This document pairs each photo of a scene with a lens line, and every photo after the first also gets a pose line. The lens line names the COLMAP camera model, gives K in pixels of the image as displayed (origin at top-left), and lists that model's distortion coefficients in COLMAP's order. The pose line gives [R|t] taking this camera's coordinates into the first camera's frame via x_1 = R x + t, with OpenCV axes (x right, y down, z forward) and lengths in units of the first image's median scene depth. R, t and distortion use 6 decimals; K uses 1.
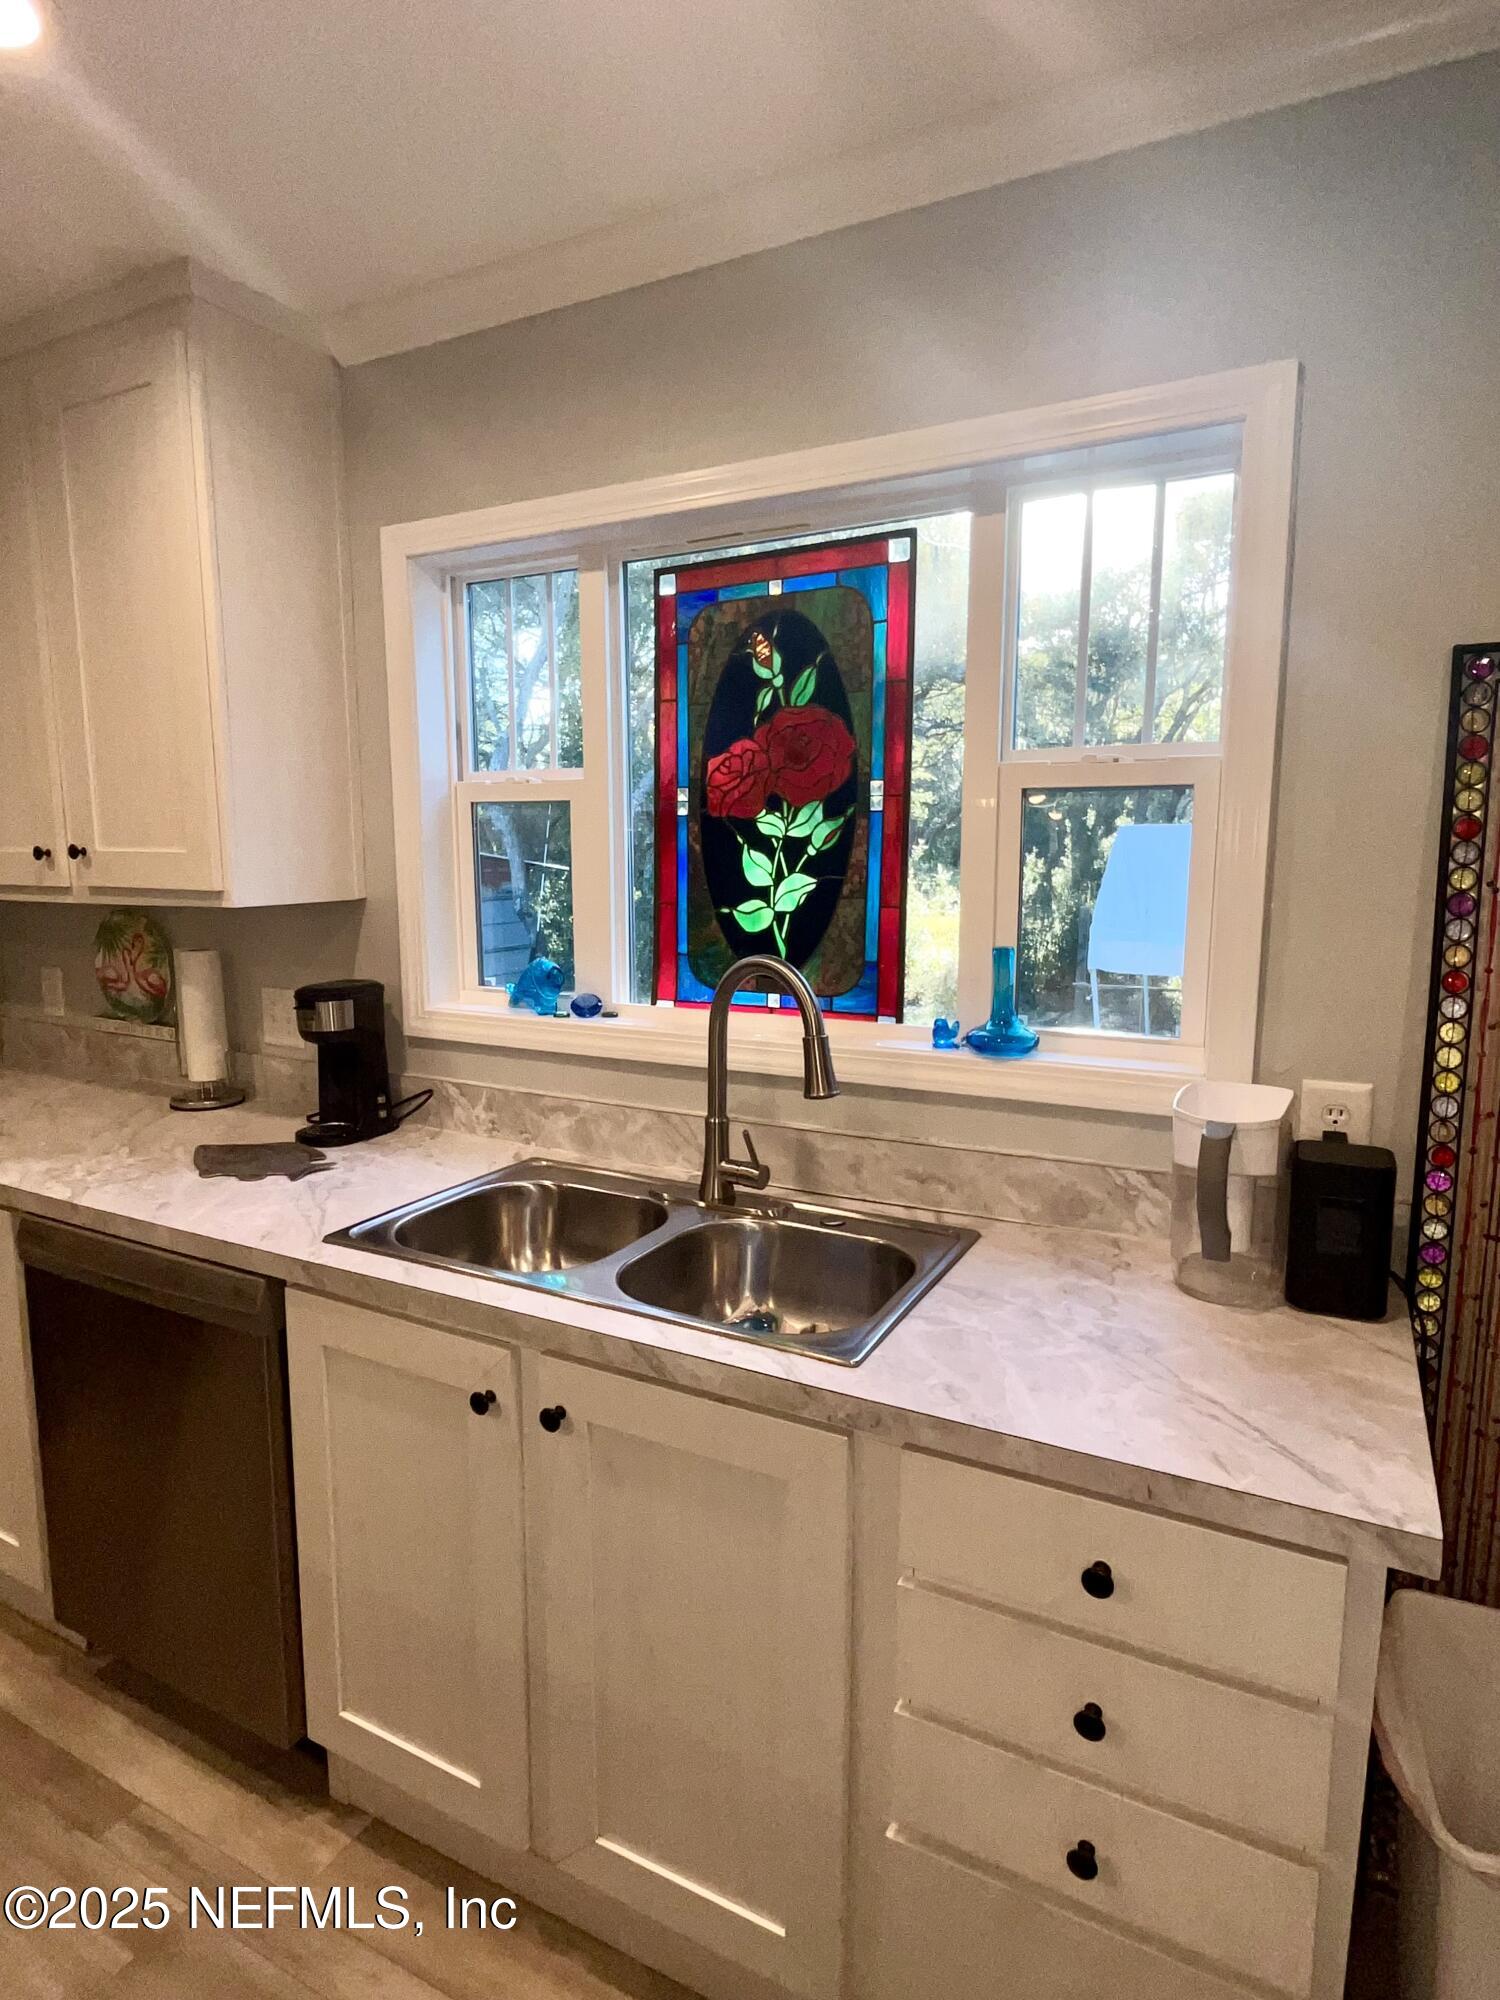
lens RADIAL K [[1103.2, 0, 746.7], [0, 1103.2, 992.3], [0, 0, 1]] dist [0.000273, -0.000662]
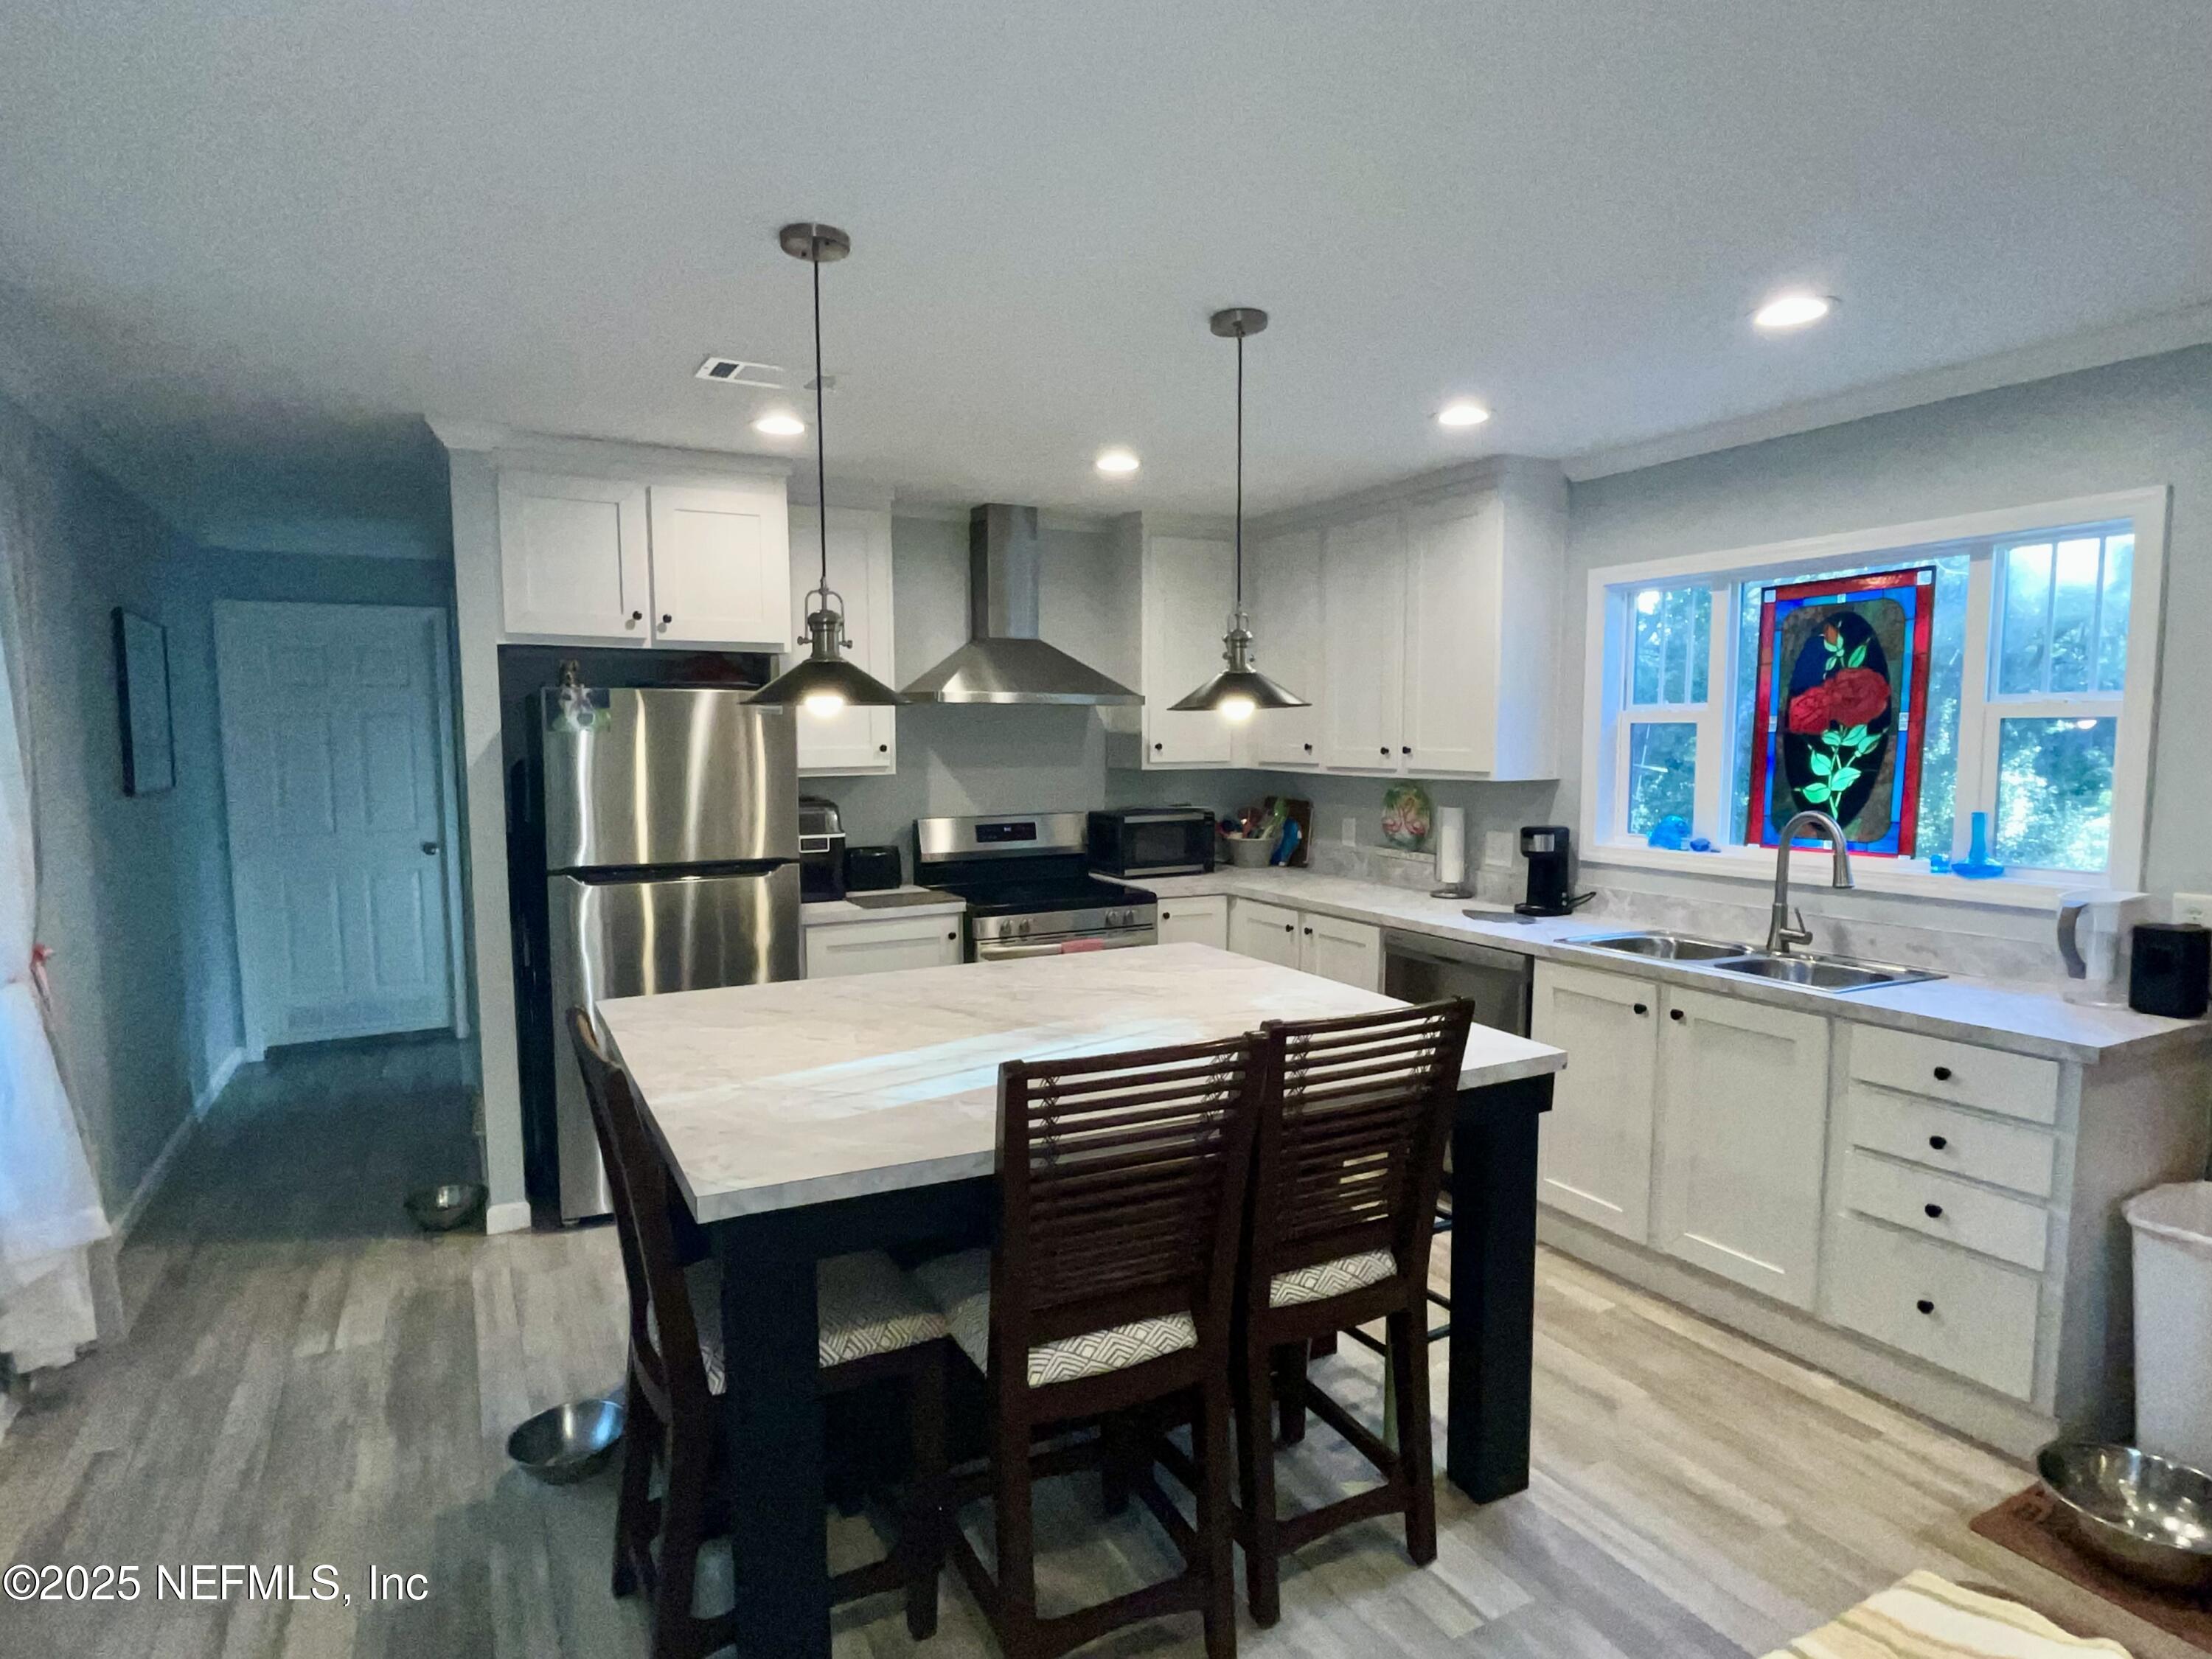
lens RADIAL K [[1220.1, 0, 1098.3], [0, 1220.1, 838.1], [0, 0, 1]] dist [0.000273, -0.000662]
pose [[0.831204, 0.049545, -0.553756, 0.128618], [-0.080155, 0.996295, -0.031175, 0.141906], [0.550159, 0.070299, 0.832096, -1.112710]]
